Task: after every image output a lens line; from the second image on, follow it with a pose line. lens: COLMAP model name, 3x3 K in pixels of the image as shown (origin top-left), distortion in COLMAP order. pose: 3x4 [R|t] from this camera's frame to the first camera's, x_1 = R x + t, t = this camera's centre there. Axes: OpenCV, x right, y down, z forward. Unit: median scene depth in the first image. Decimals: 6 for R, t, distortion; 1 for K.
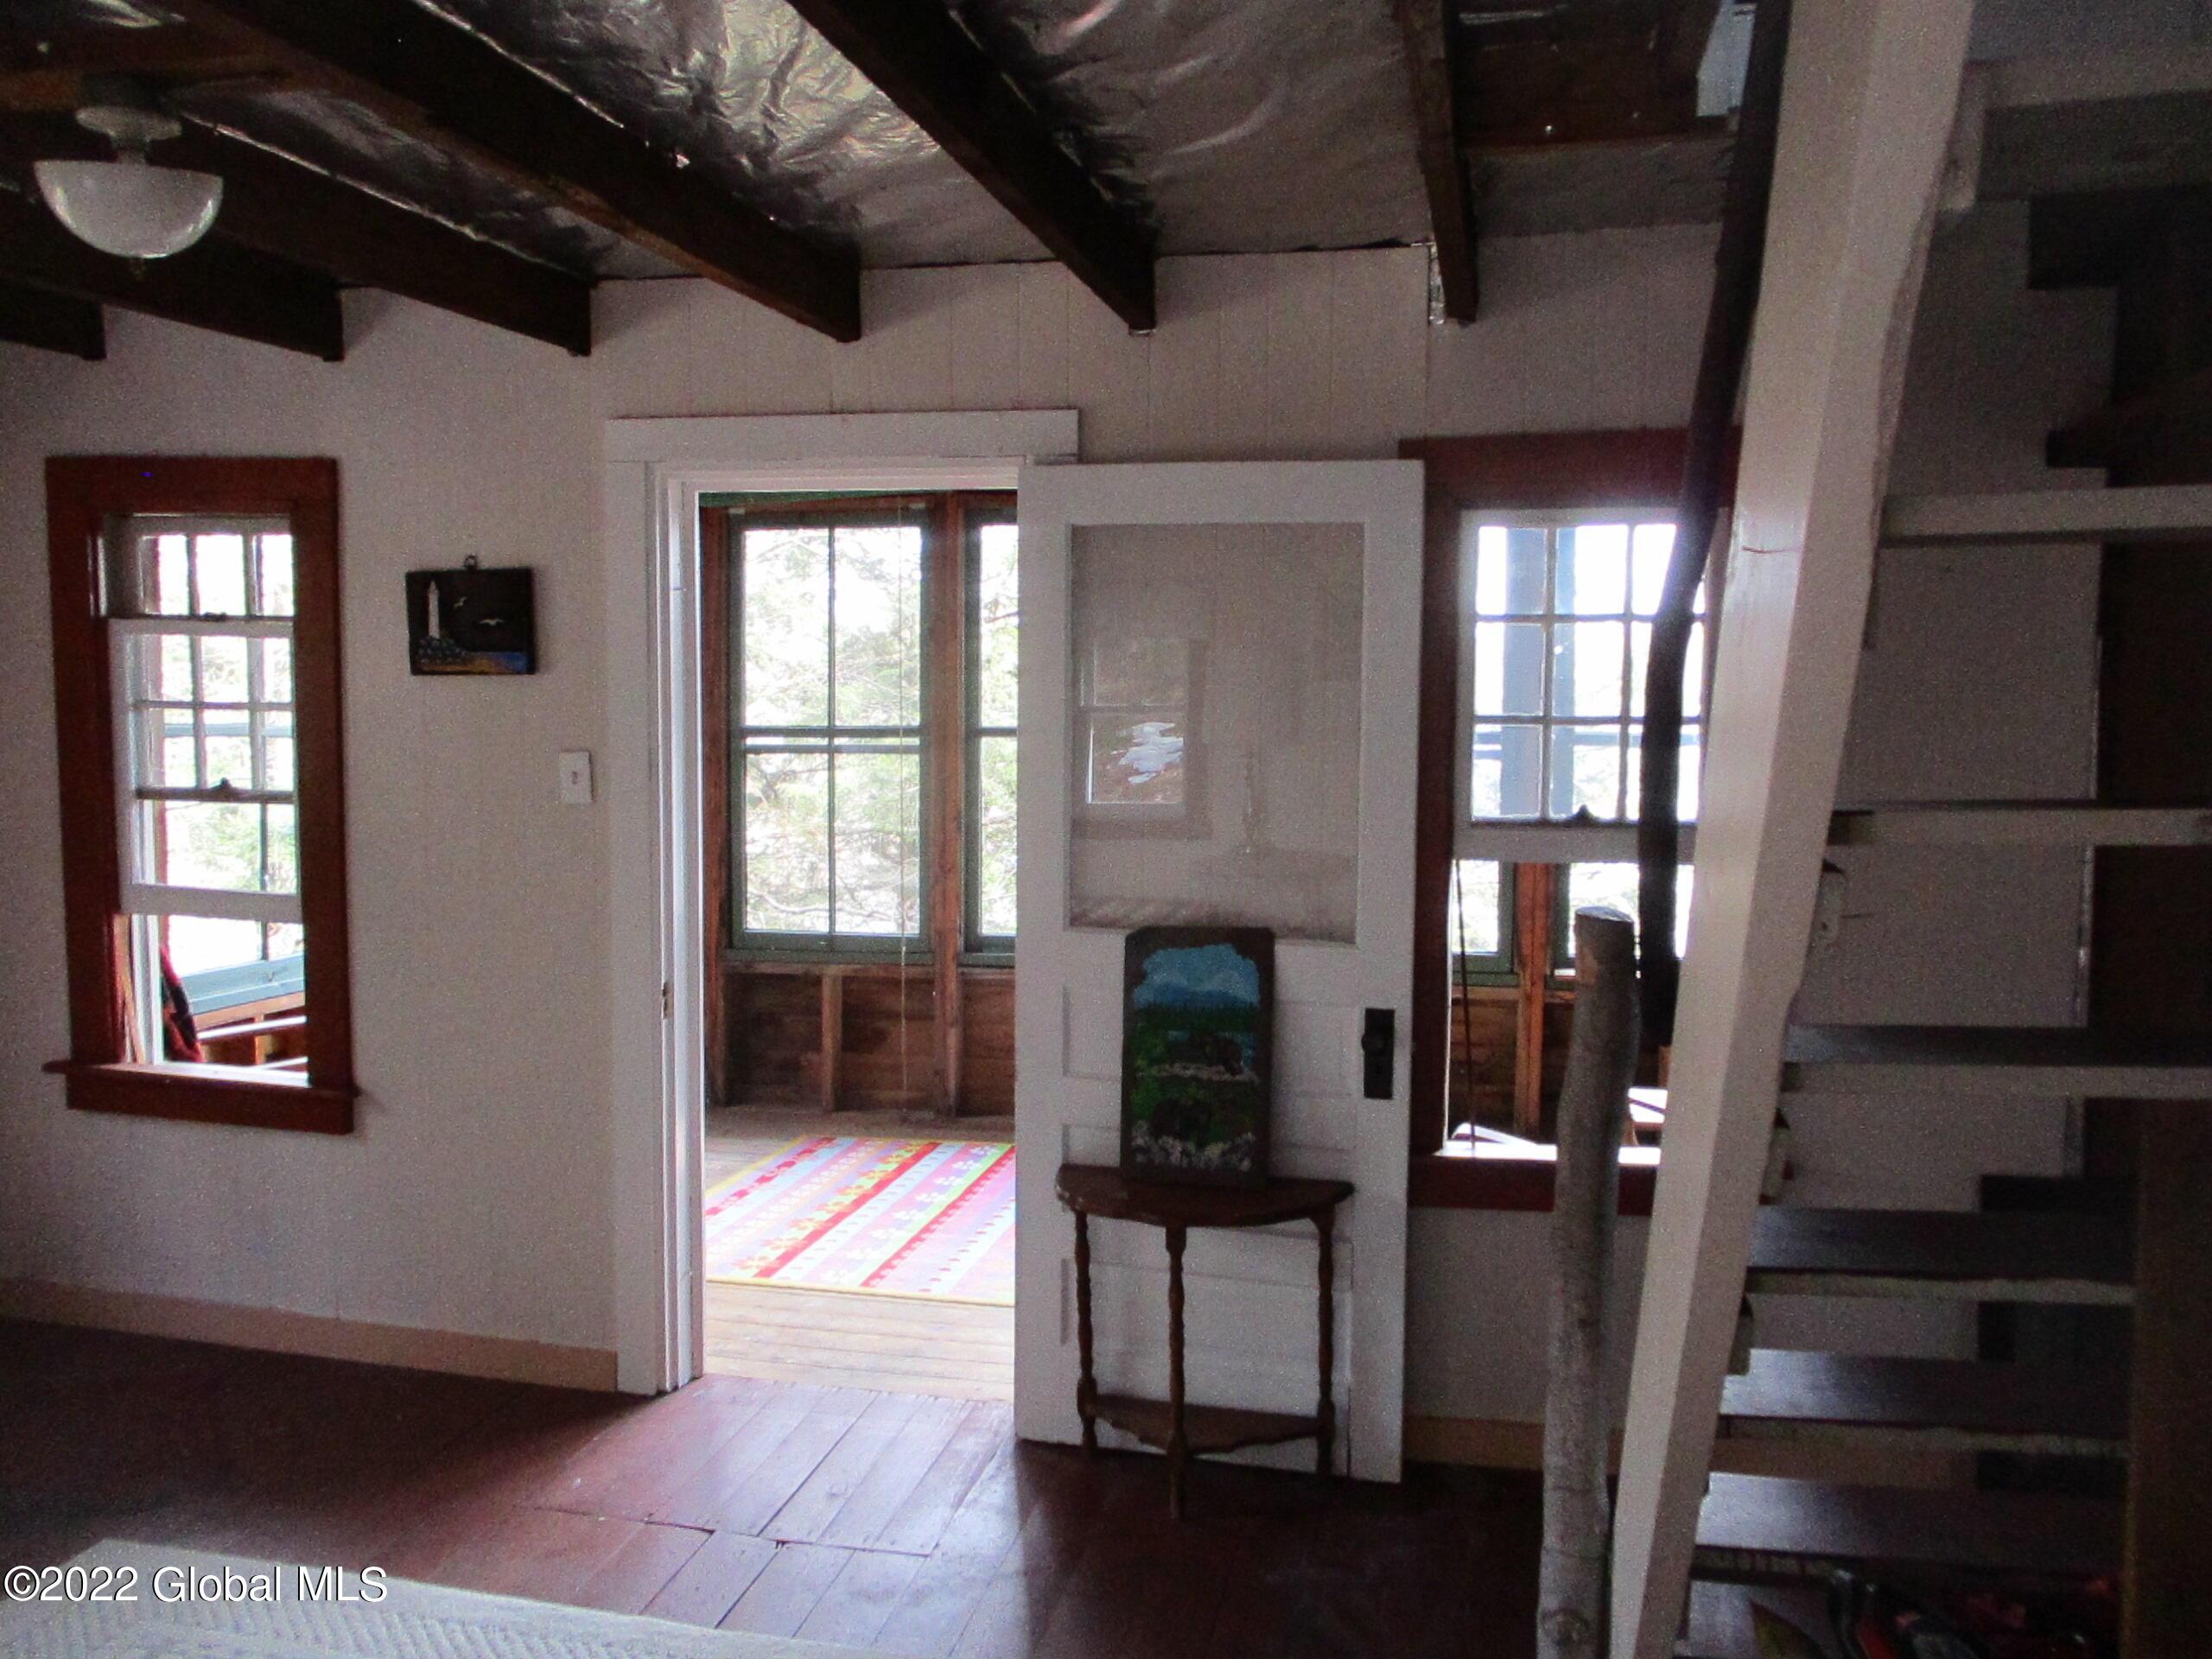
lens RADIAL K [[1872.0, 0, 1119.9], [0, 1872.0, 837.6], [0, 0, 1]] dist [-0.020967, 0.015618]
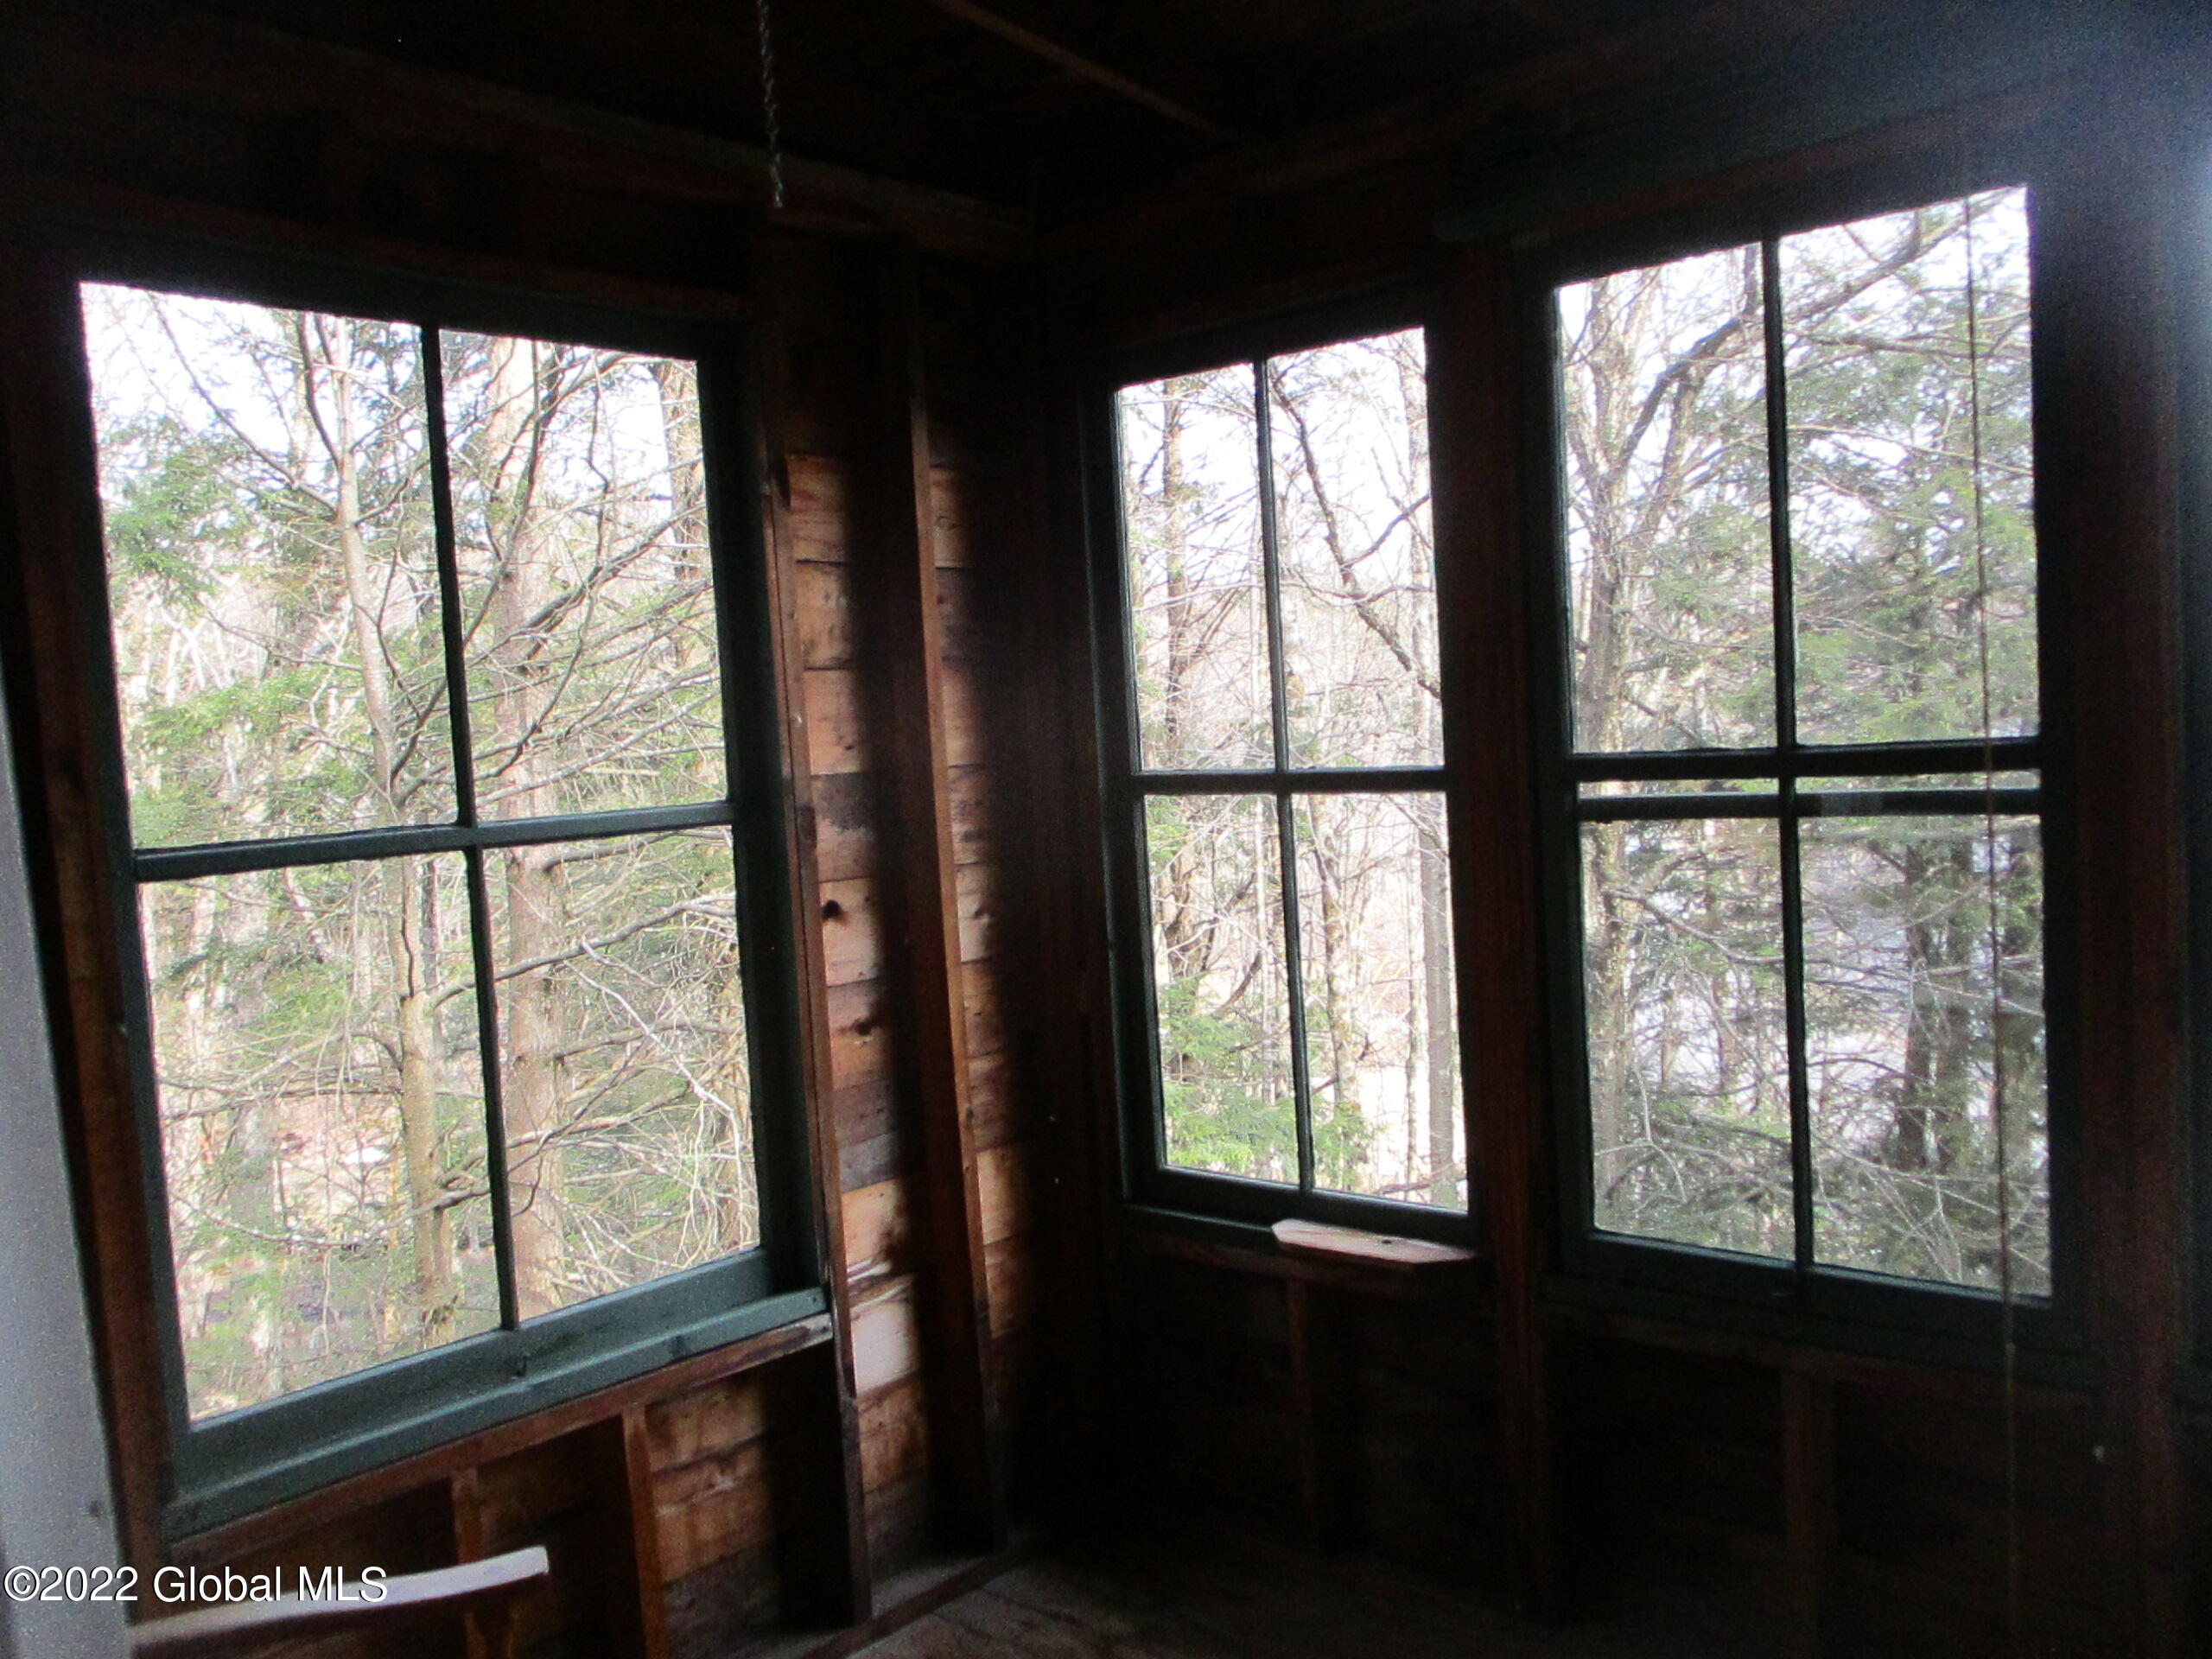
lens RADIAL K [[1872.0, 0, 1119.9], [0, 1872.0, 837.6], [0, 0, 1]] dist [-0.020967, 0.015618]
pose [[0.872943, -0.023043, -0.487277, -0.084971], [0.032214, 0.999426, 0.010448, -0.048793], [0.486757, -0.024818, 0.873185, 0.582275]]
